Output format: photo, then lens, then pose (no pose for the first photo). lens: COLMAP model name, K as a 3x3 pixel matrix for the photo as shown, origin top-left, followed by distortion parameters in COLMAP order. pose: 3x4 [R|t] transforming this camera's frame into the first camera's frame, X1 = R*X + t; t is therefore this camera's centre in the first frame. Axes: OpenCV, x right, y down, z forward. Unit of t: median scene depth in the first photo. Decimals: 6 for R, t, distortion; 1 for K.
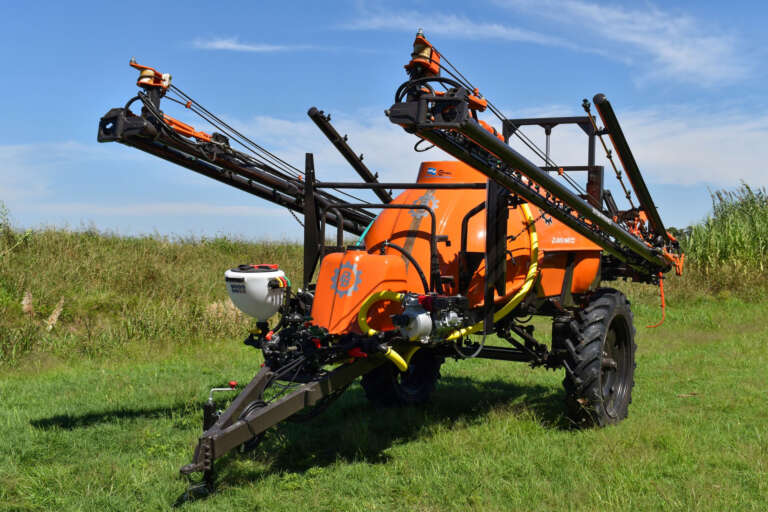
lens RADIAL K [[946.2, 0, 384.1], [0, 946.2, 255.1], [0, 0, 1]] dist [0.078544, 0.000000]
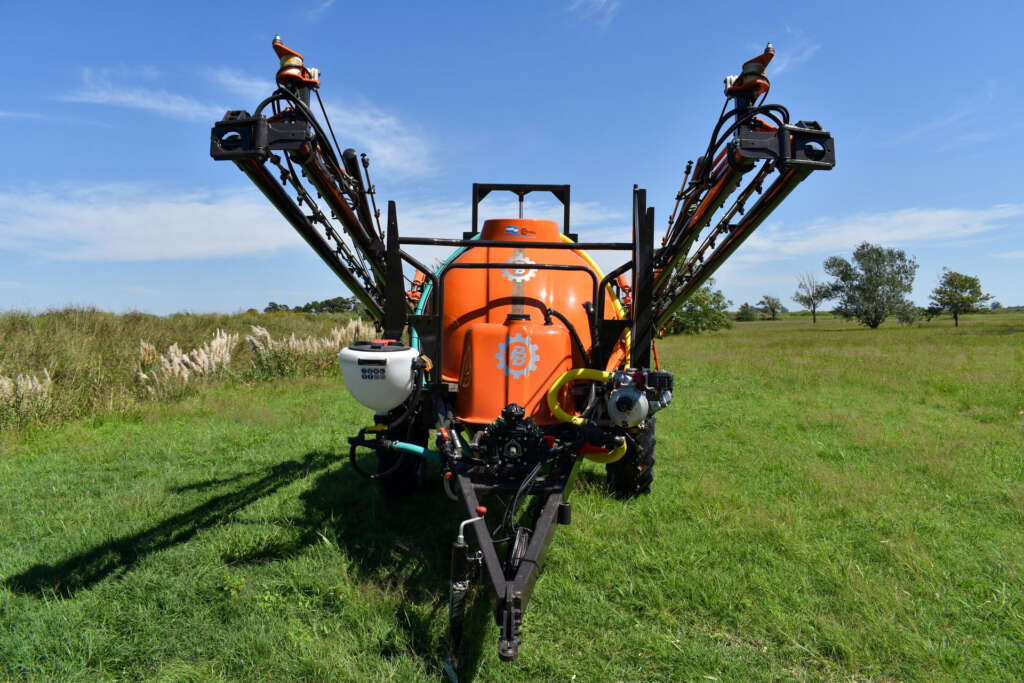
lens RADIAL K [[801.3, 0, 511.9], [0, 801.3, 342.8], [0, 0, 1]] dist [0.010412, -0.001151]
pose [[0.862508, -0.028348, 0.505248, -0.379708], [0.013848, 0.999378, 0.032432, -0.008166], [-0.505853, -0.020976, 0.862364, 0.398933]]
